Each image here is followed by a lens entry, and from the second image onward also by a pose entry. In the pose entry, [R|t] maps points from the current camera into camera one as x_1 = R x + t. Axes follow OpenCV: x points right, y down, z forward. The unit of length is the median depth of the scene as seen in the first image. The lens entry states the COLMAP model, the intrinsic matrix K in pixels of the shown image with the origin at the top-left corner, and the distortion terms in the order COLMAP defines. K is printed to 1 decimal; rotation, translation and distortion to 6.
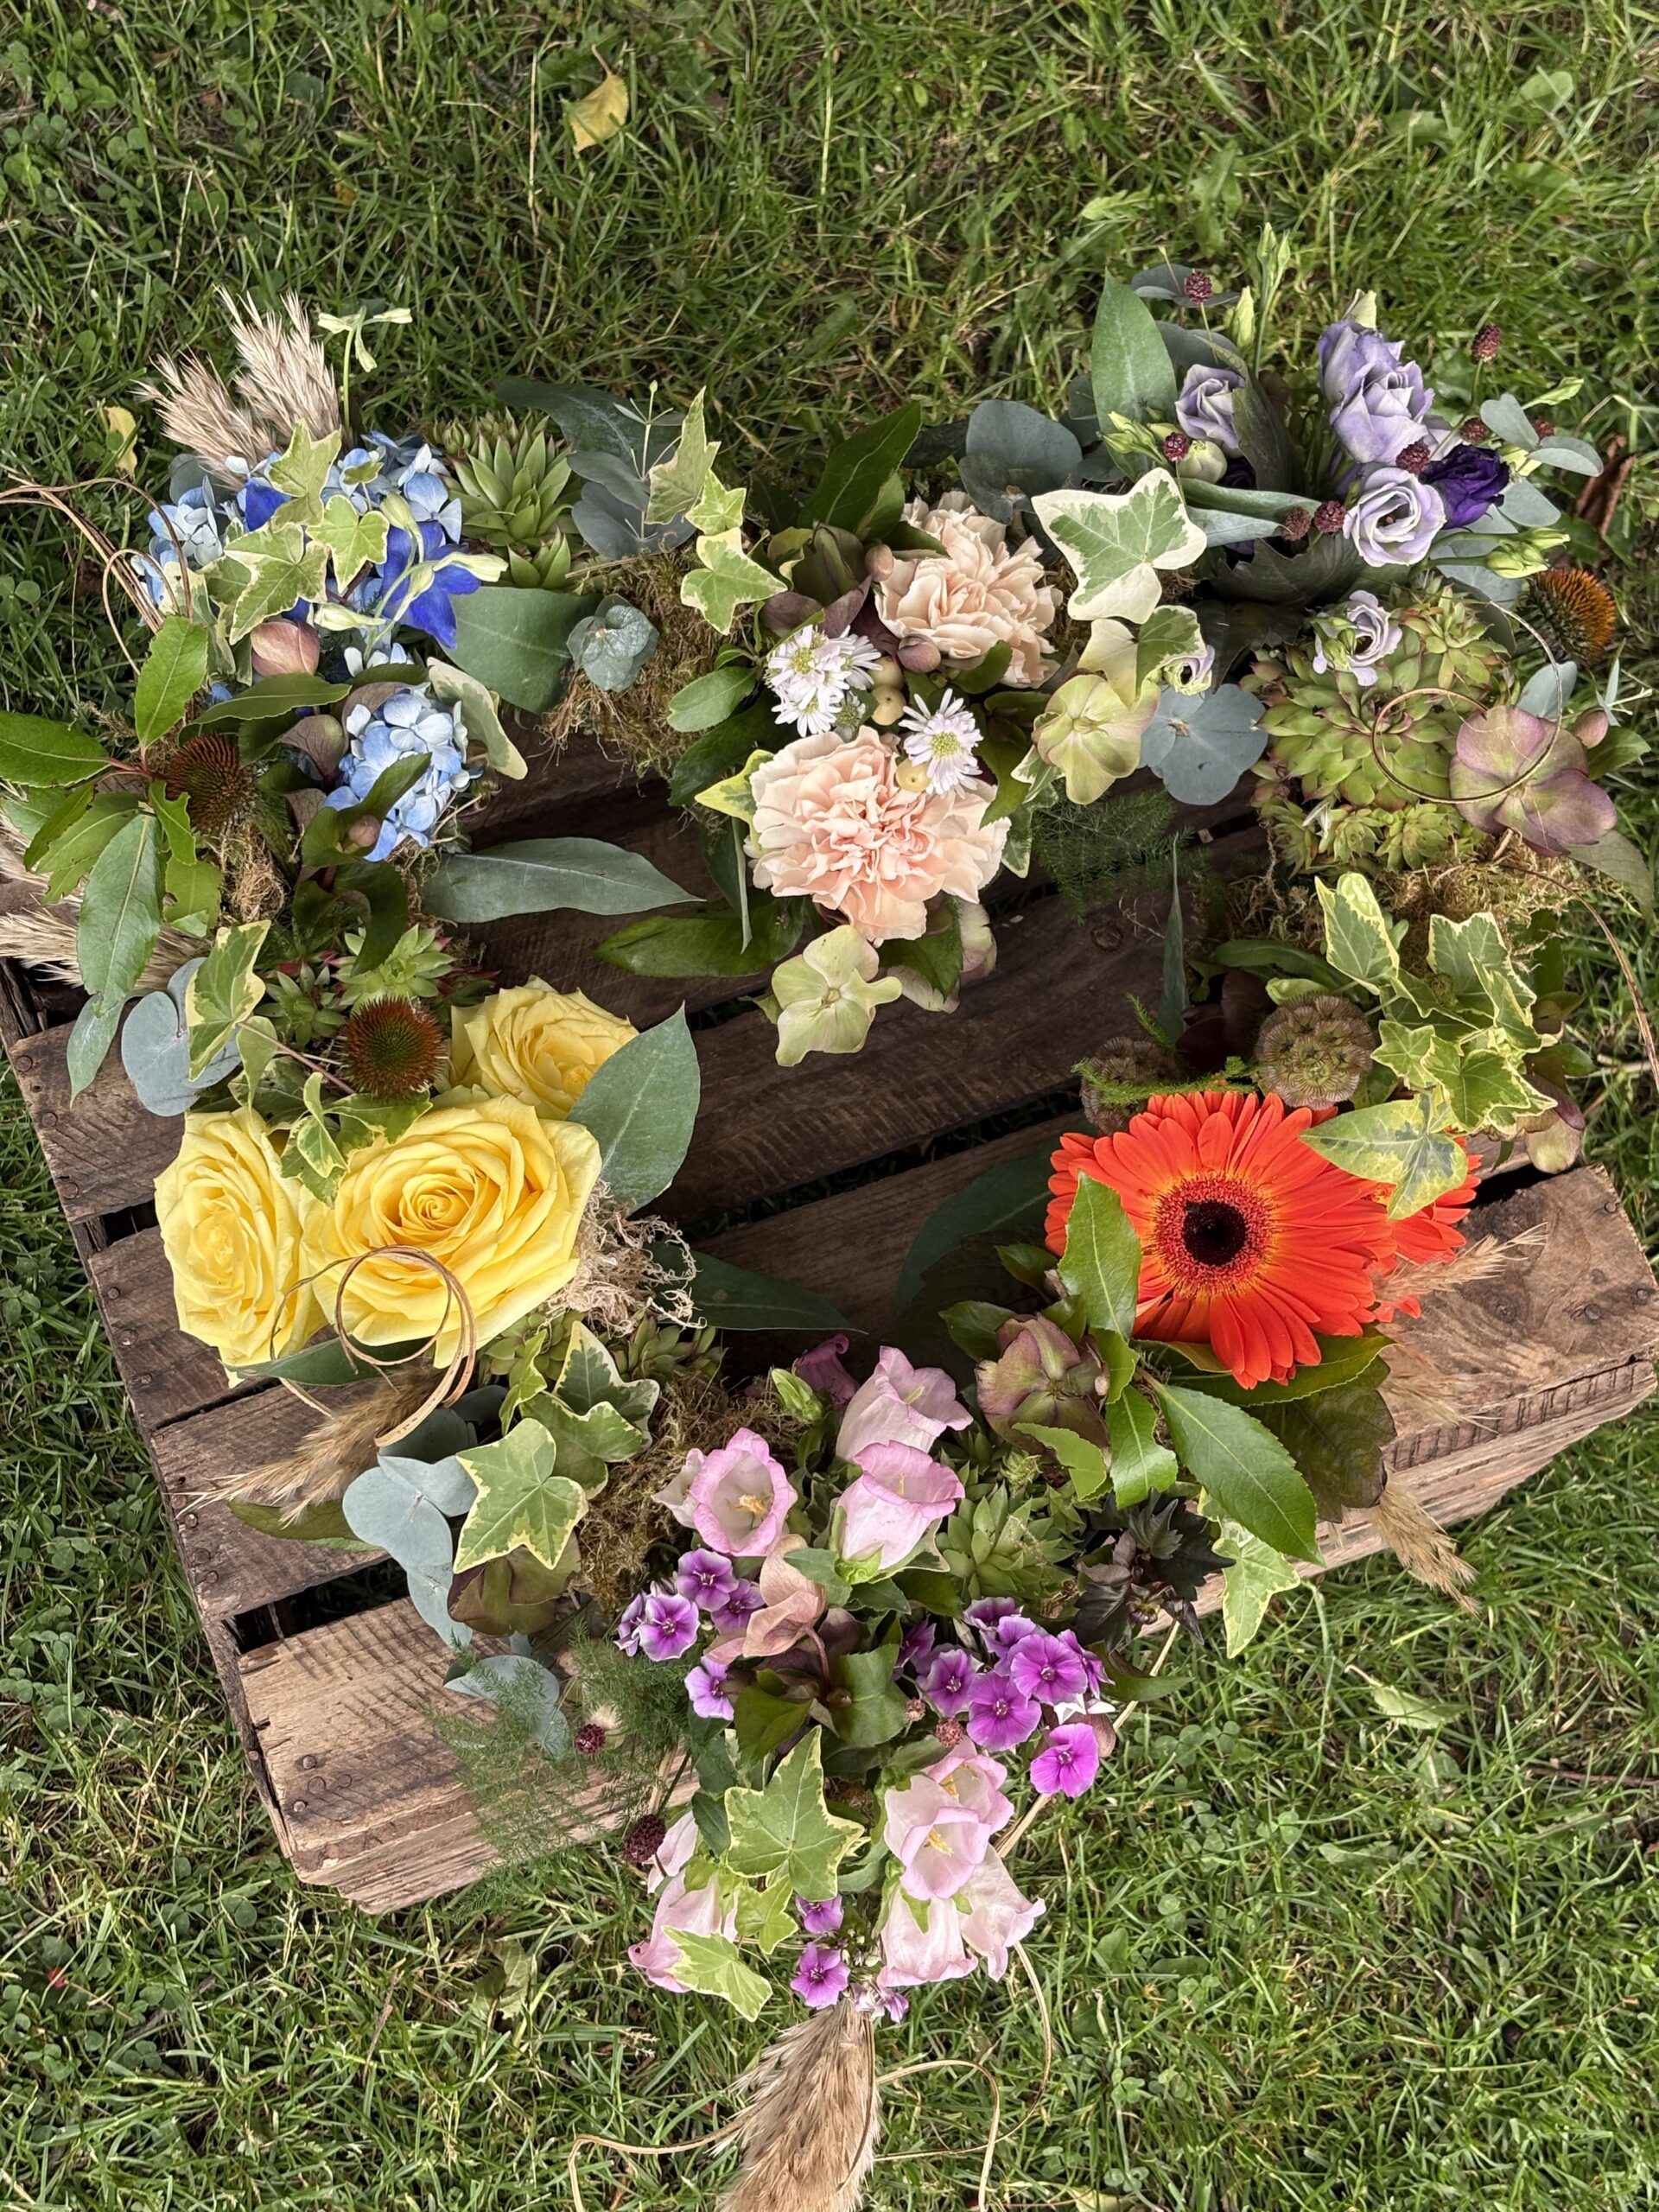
lens RADIAL K [[3296.8, 0, 828.2], [0, 3296.8, 1116.9], [0, 0, 1]] dist [0.212030, -0.890407]
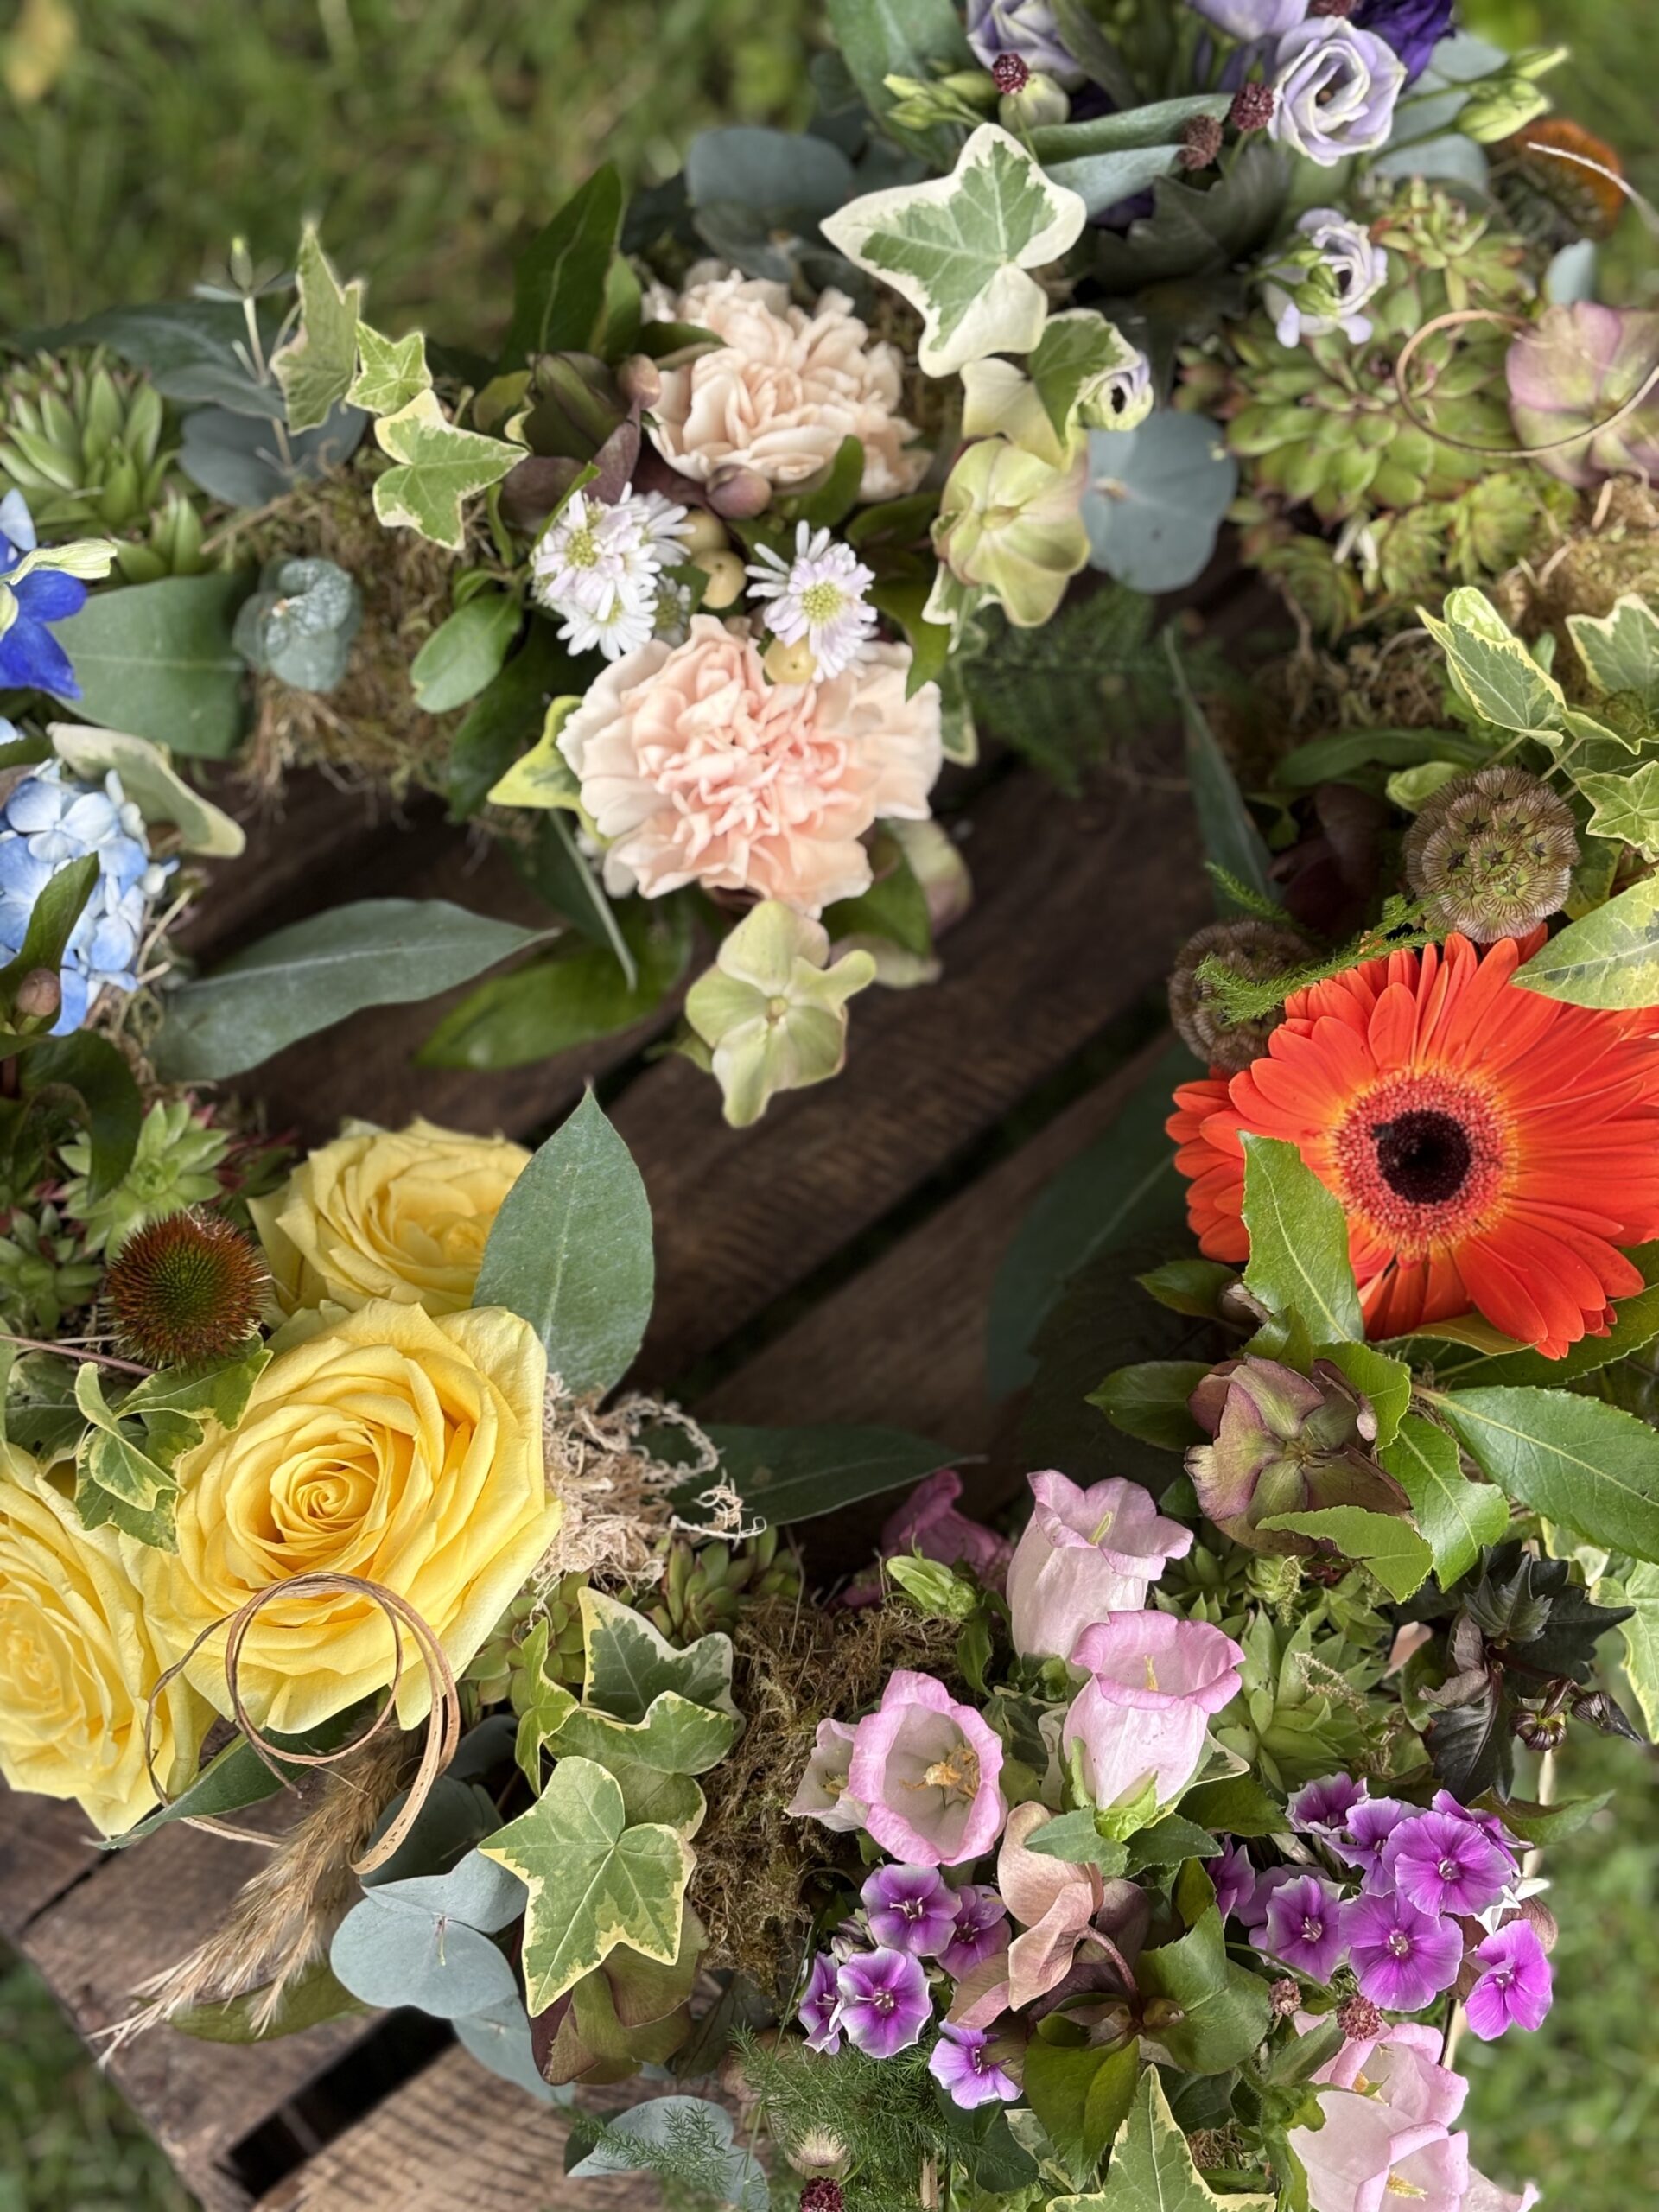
lens RADIAL K [[3296.8, 0, 828.2], [0, 3296.8, 1116.9], [0, 0, 1]] dist [0.212030, -0.890407]
pose [[0.944468, -0.319319, 0.077558, -0.049745], [0.319928, 0.947430, 0.004786, -0.015186], [-0.075009, 0.020293, 0.996976, 0.321645]]
